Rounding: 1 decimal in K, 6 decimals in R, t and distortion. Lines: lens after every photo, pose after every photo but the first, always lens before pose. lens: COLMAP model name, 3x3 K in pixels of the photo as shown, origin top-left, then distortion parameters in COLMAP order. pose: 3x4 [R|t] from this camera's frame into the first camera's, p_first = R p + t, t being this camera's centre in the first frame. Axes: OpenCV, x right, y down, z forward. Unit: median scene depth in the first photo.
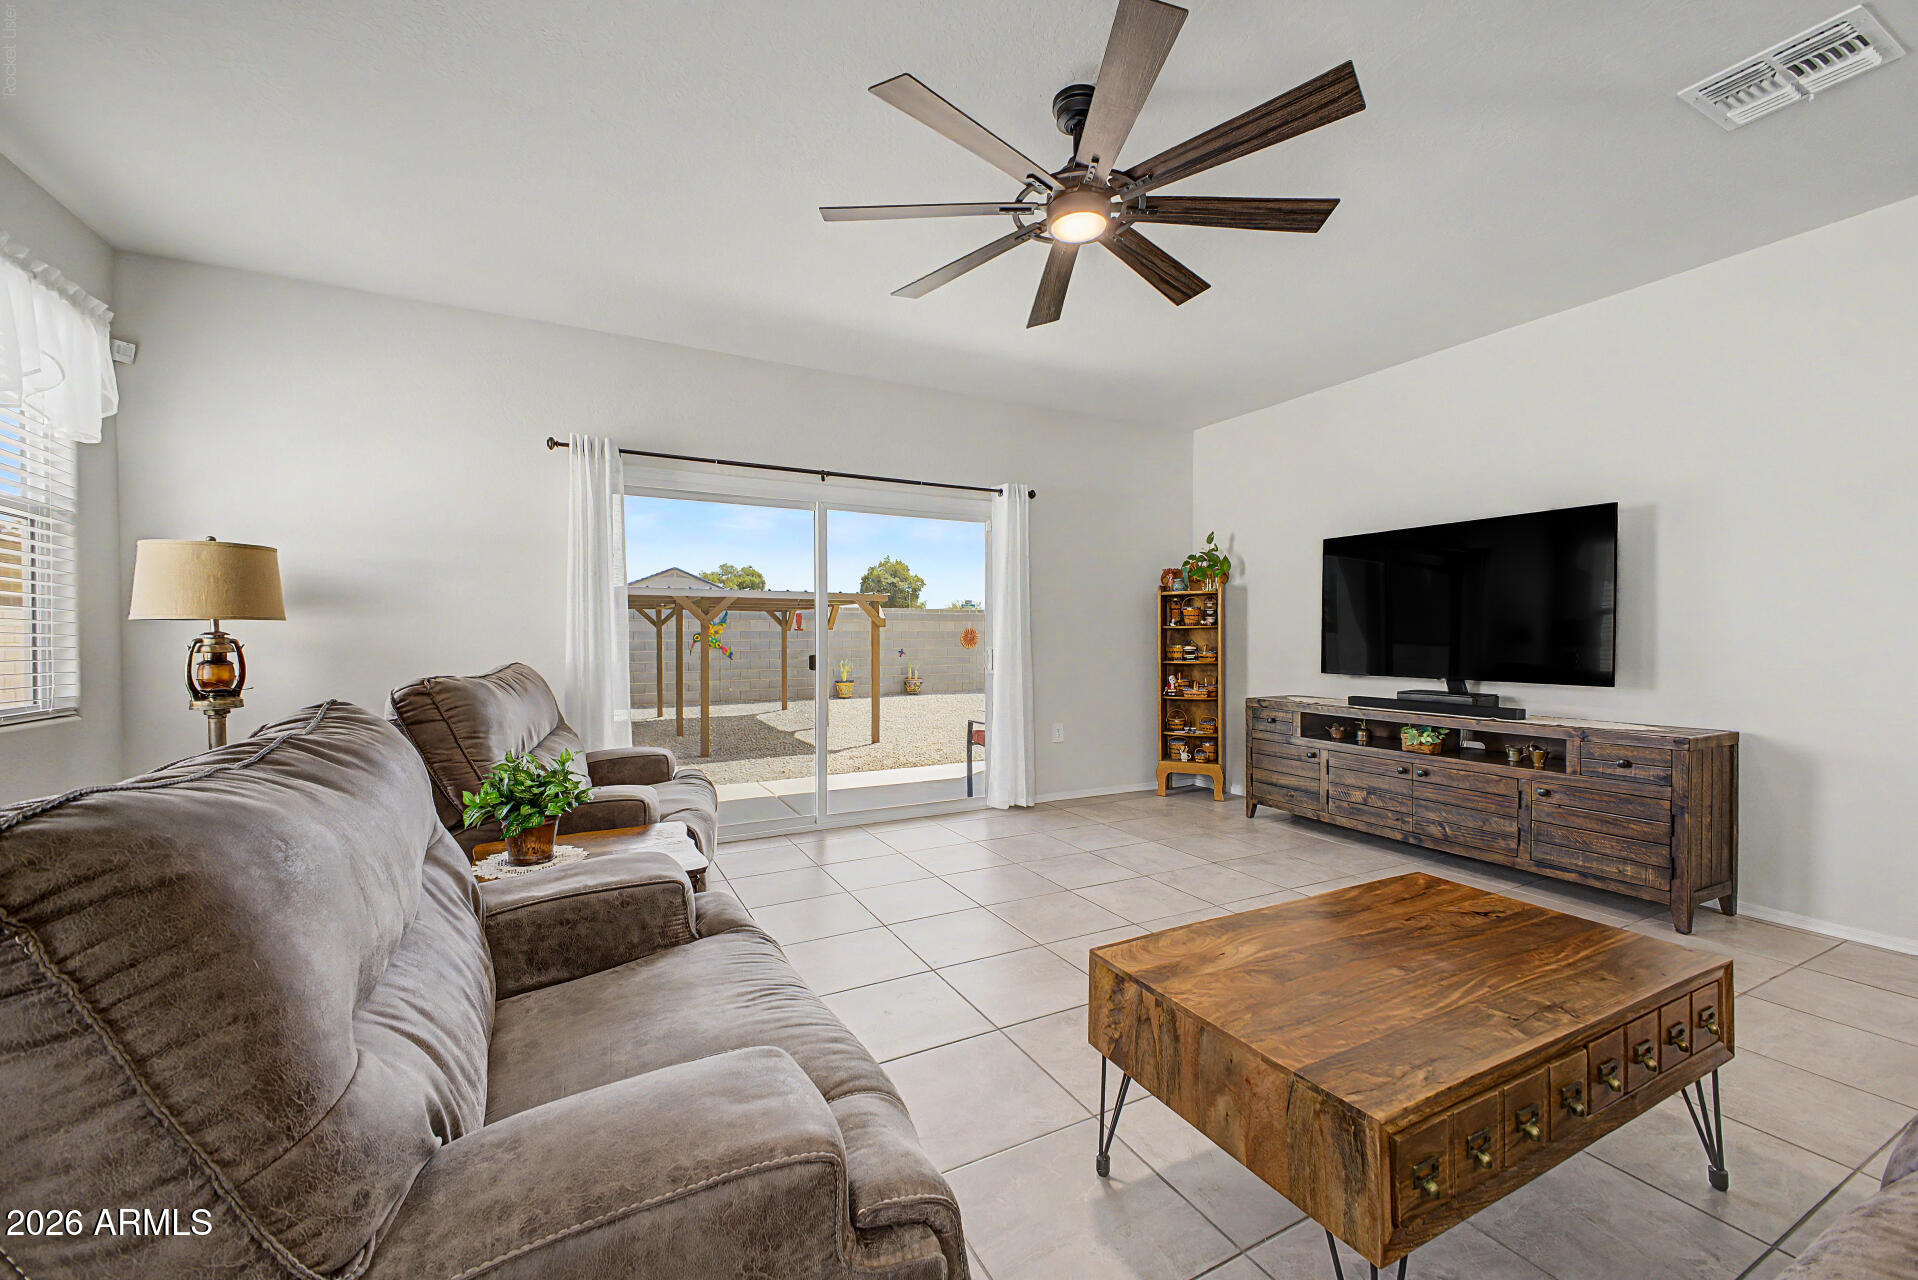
lens RADIAL K [[750.6, 0, 955.9], [0, 750.6, 636.7], [0, 0, 1]] dist [0.001427, -0.000714]
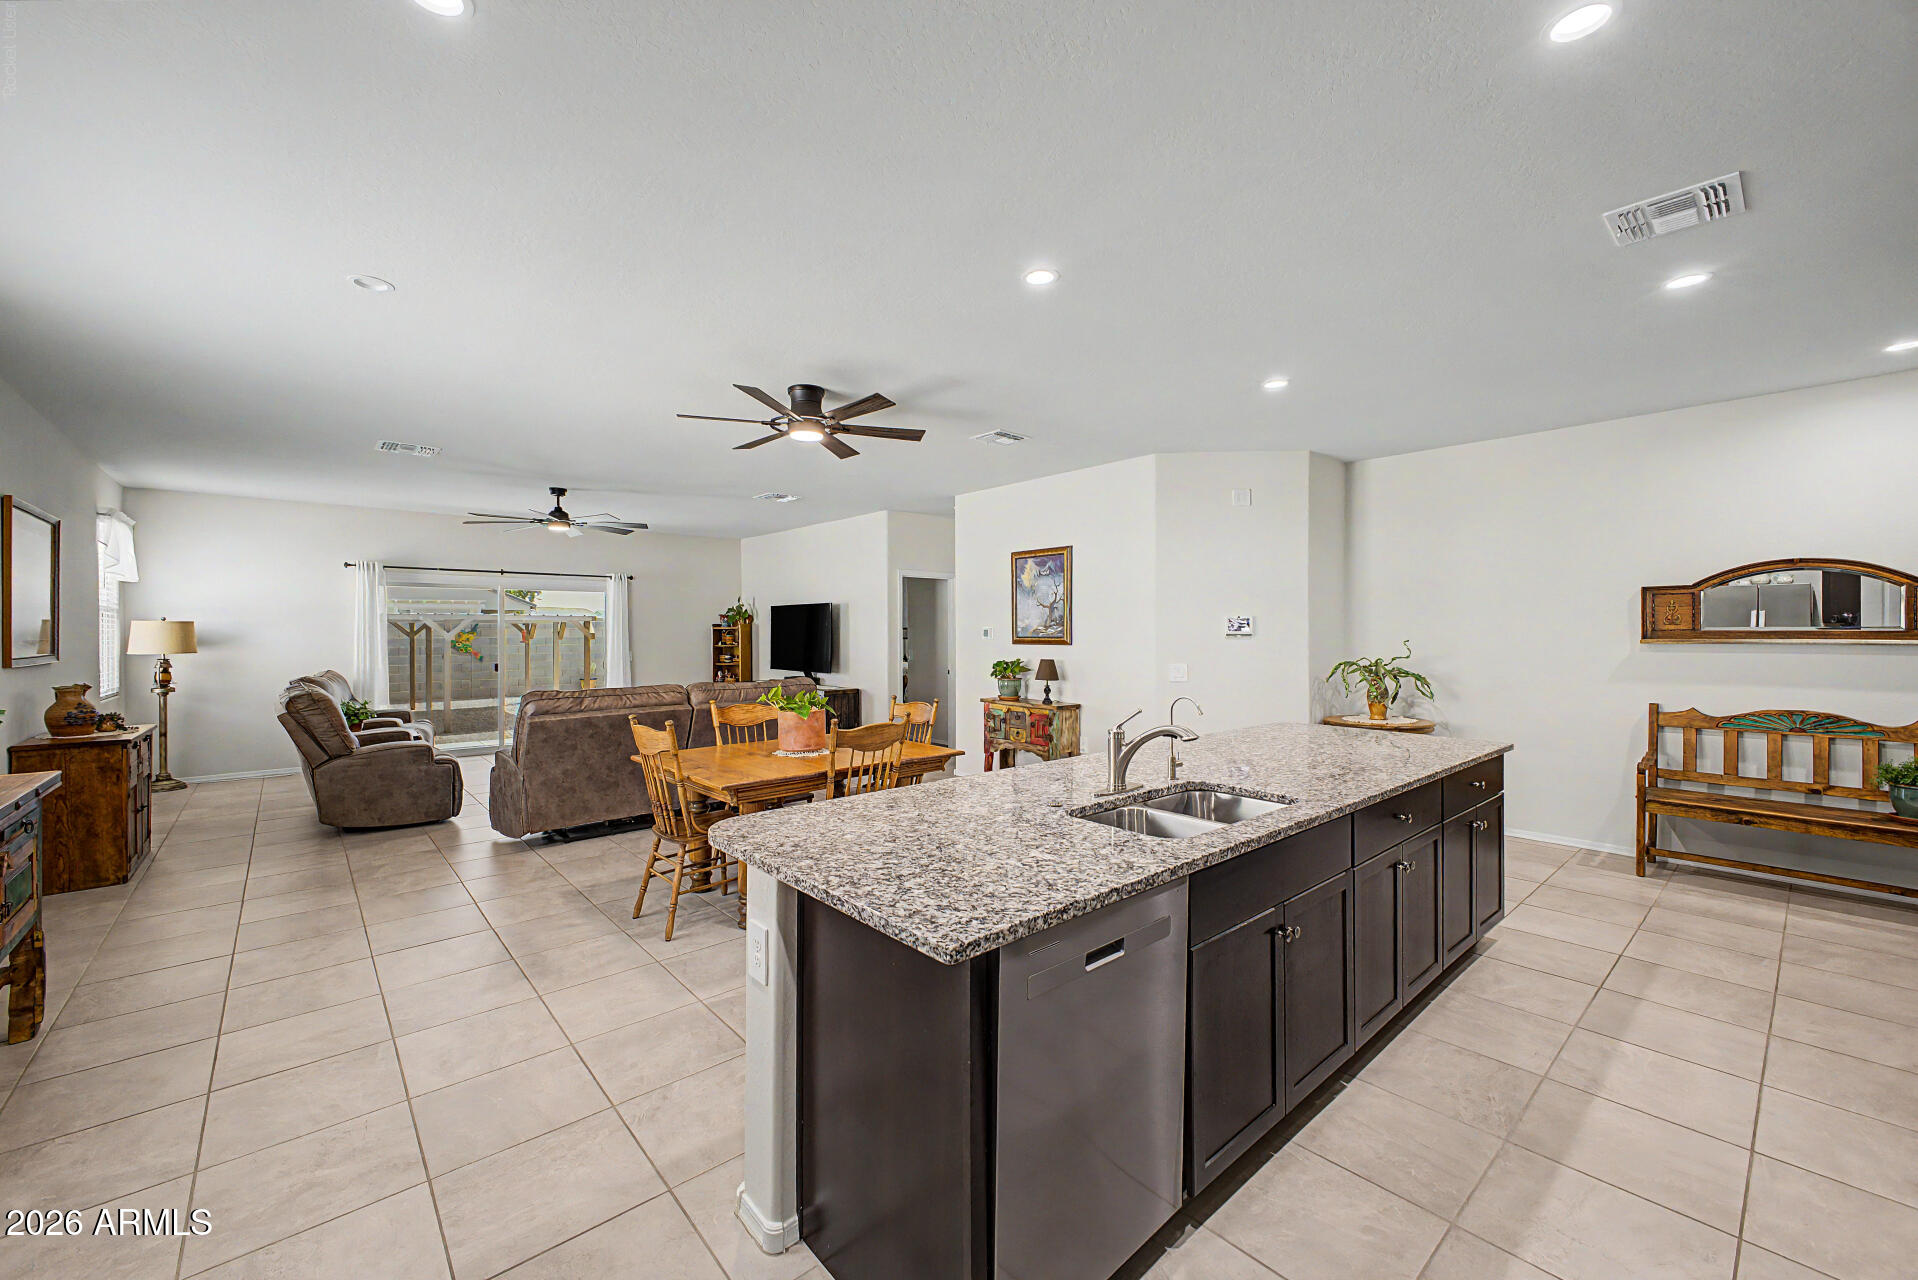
lens RADIAL K [[750.6, 0, 959.2], [0, 750.6, 627.8], [0, 0, 1]] dist [0.001427, -0.000714]
pose [[0.969502, 0.000397, 0.245083, 0.552526], [0.001501, 0.999970, -0.007558, -0.058062], [-0.245079, 0.007695, 0.969473, -1.321379]]
